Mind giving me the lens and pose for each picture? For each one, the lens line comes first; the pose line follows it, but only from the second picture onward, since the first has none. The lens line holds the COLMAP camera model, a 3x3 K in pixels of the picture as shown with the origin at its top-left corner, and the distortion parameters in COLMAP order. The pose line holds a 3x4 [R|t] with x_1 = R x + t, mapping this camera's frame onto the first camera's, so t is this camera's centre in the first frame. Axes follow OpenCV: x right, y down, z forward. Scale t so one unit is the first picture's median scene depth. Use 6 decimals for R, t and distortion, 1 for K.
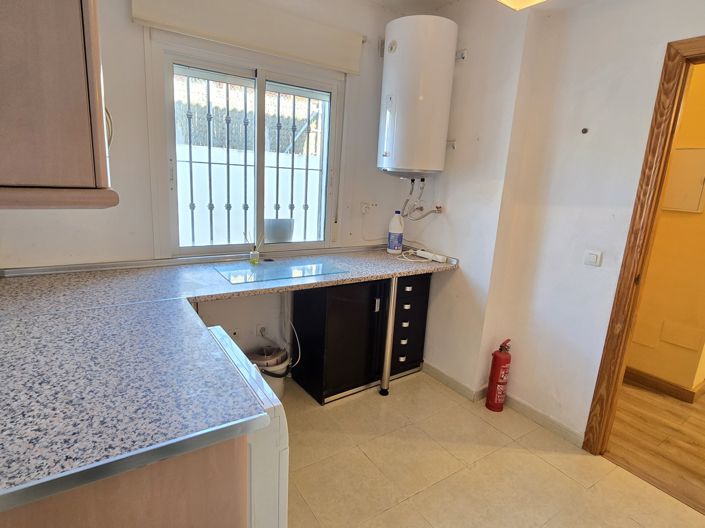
lens RADIAL K [[414.1, 0, 351.6], [0, 414.1, 262.7], [0, 0, 1]] dist [-0.005541, -0.002349]
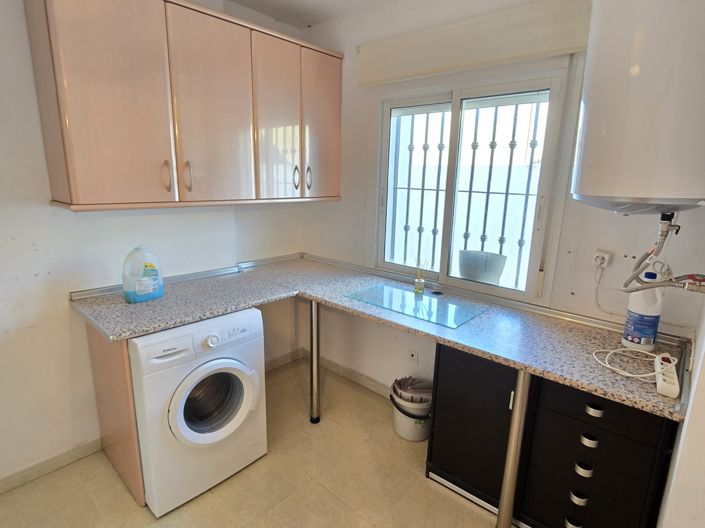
lens RADIAL K [[414.1, 0, 351.6], [0, 414.1, 262.7], [0, 0, 1]] dist [-0.005541, -0.002349]
pose [[0.216037, 0.119064, -0.969098, 0.638565], [-0.234710, 0.969766, 0.066823, -0.083494], [0.947755, 0.213020, 0.237451, 0.584191]]
